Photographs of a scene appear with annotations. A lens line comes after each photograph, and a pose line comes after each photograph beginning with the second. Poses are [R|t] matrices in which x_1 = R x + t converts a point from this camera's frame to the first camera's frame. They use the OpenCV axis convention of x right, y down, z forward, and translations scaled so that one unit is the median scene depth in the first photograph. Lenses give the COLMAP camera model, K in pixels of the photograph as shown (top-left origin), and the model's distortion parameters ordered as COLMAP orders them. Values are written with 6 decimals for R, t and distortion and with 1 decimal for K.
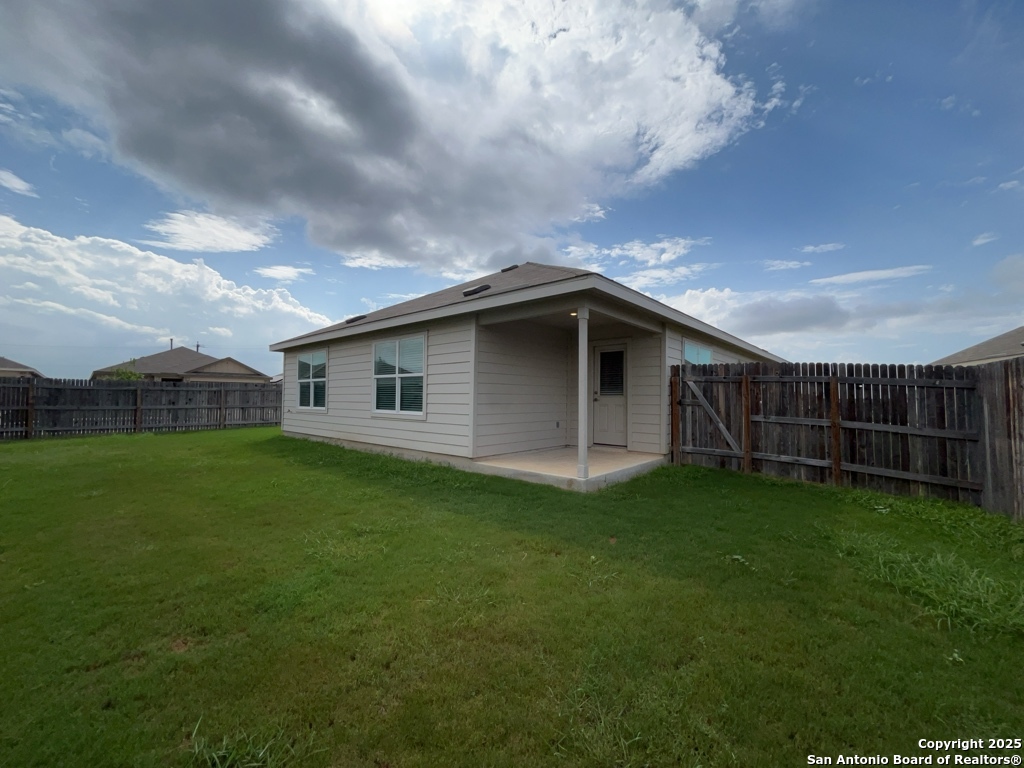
lens RADIAL K [[413.9, 0, 513.2], [0, 413.9, 382.4], [0, 0, 1]] dist [-0.000877, -0.000653]
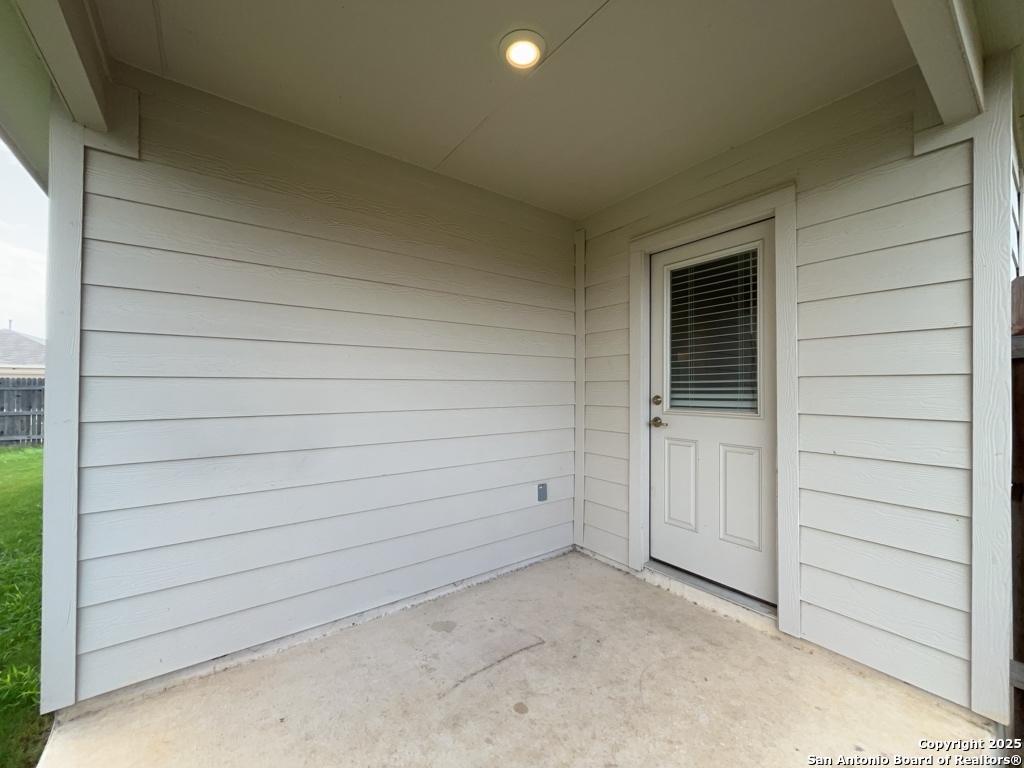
lens RADIAL K [[413.9, 0, 513.4], [0, 413.9, 382.8], [0, 0, 1]] dist [-0.000877, -0.000653]
pose [[0.975340, -0.008178, -0.220557, 0.117766], [0.011270, 0.999855, 0.012765, 0.005032], [0.220420, -0.014936, 0.975291, 0.484054]]
